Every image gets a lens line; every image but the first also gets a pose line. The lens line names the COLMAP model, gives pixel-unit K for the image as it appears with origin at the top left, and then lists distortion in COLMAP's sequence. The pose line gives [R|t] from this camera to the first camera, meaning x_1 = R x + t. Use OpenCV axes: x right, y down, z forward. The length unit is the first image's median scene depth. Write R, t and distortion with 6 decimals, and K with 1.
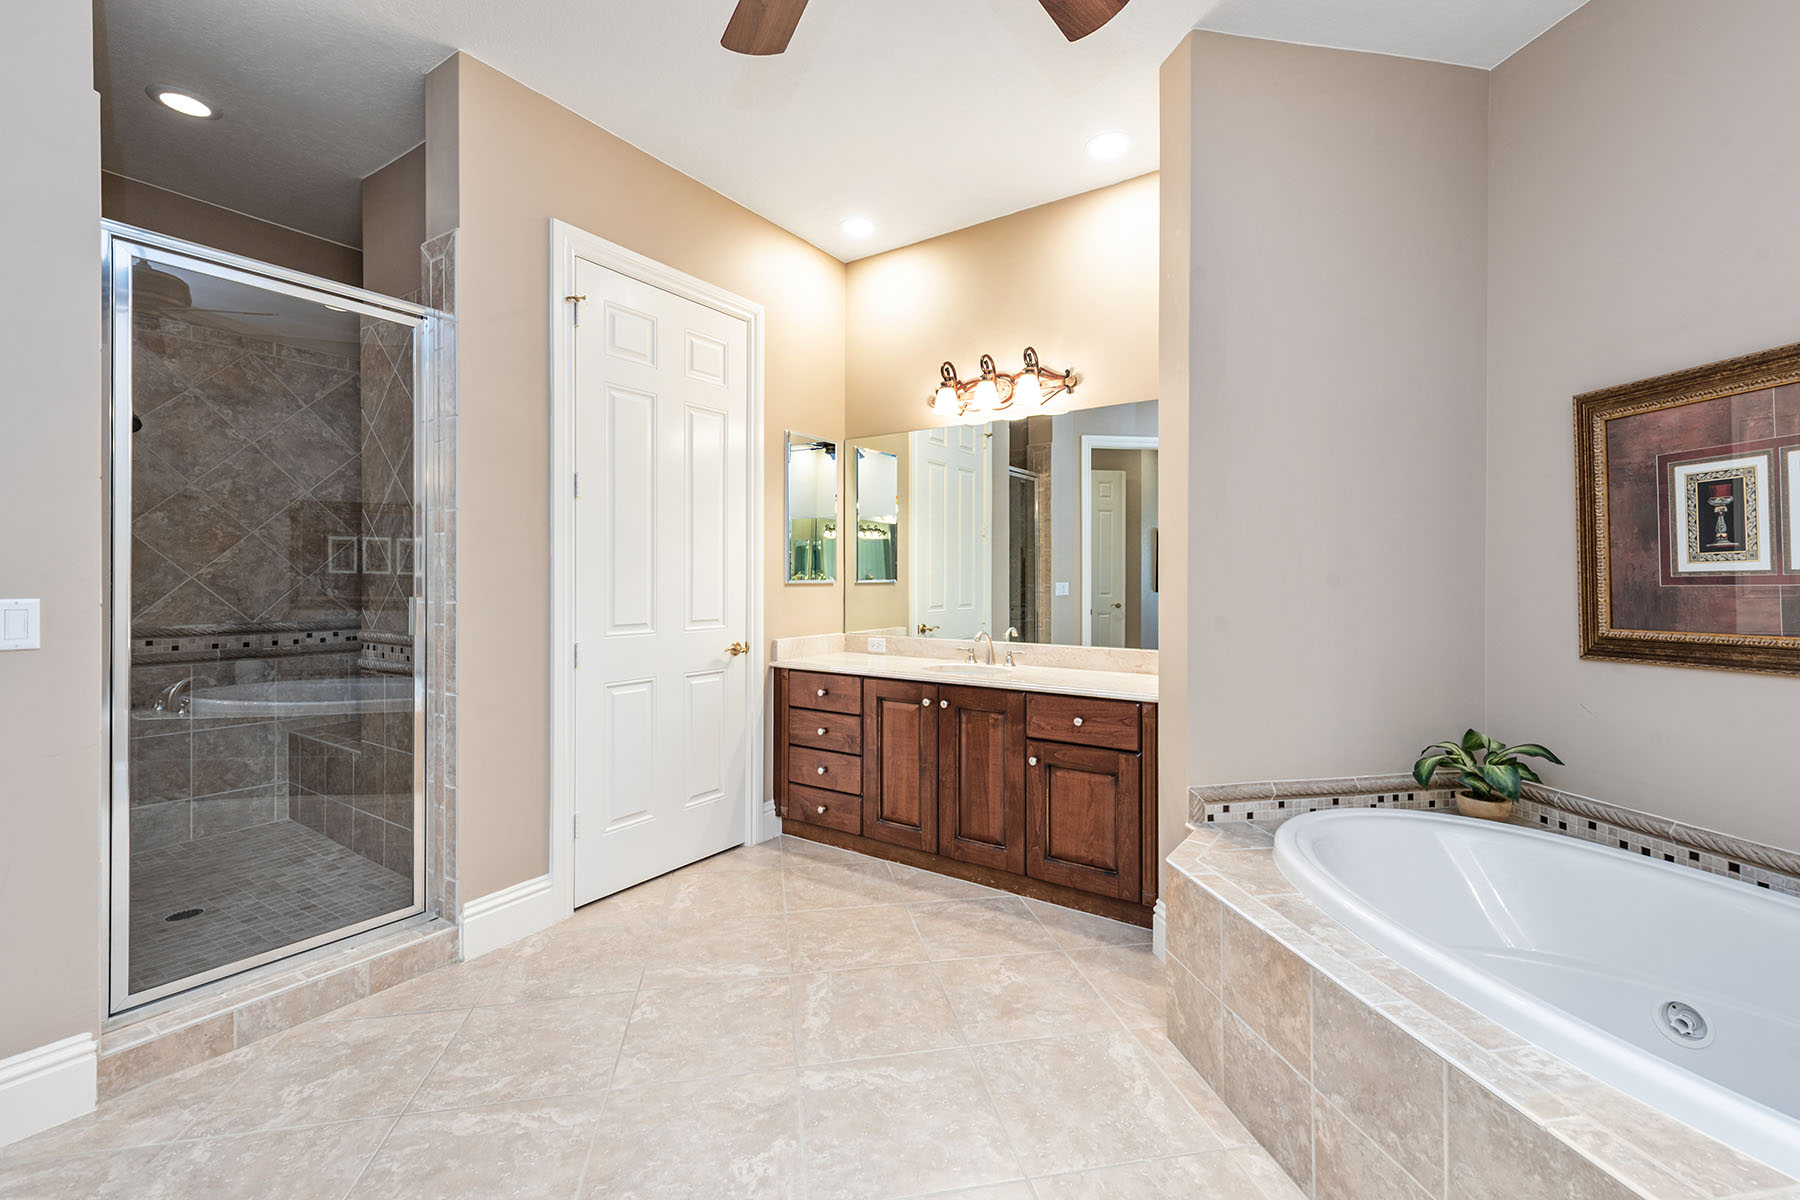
lens RADIAL K [[765.8, 0, 897.5], [0, 765.8, 580.5], [0, 0, 1]] dist [0.013533, -0.000449]
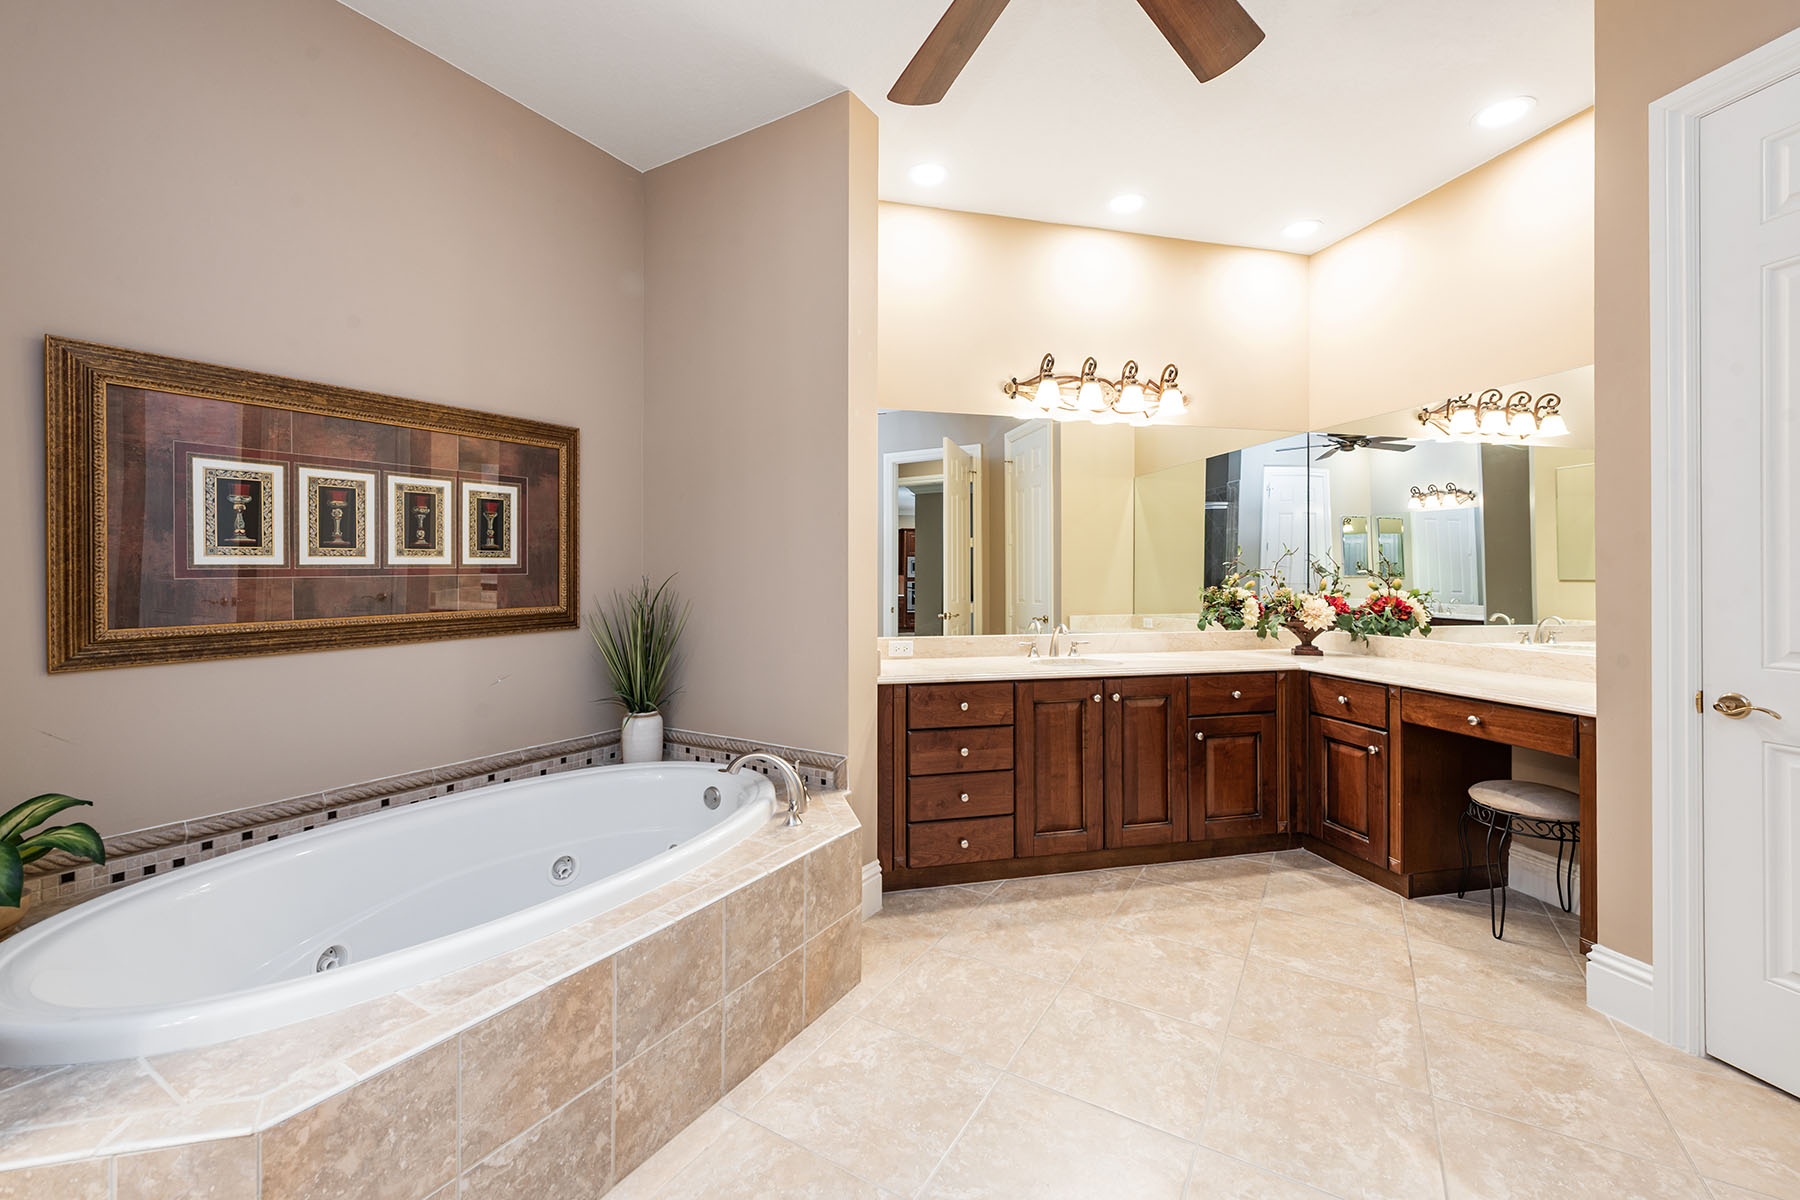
lens RADIAL K [[765.8, 0, 889.6], [0, 765.8, 576.1], [0, 0, 1]] dist [0.013533, -0.000449]
pose [[-0.744393, -0.001120, 0.667741, -0.319588], [0.002301, 0.999988, 0.004241, 0.001424], [-0.667738, 0.004693, -0.744382, 1.193902]]
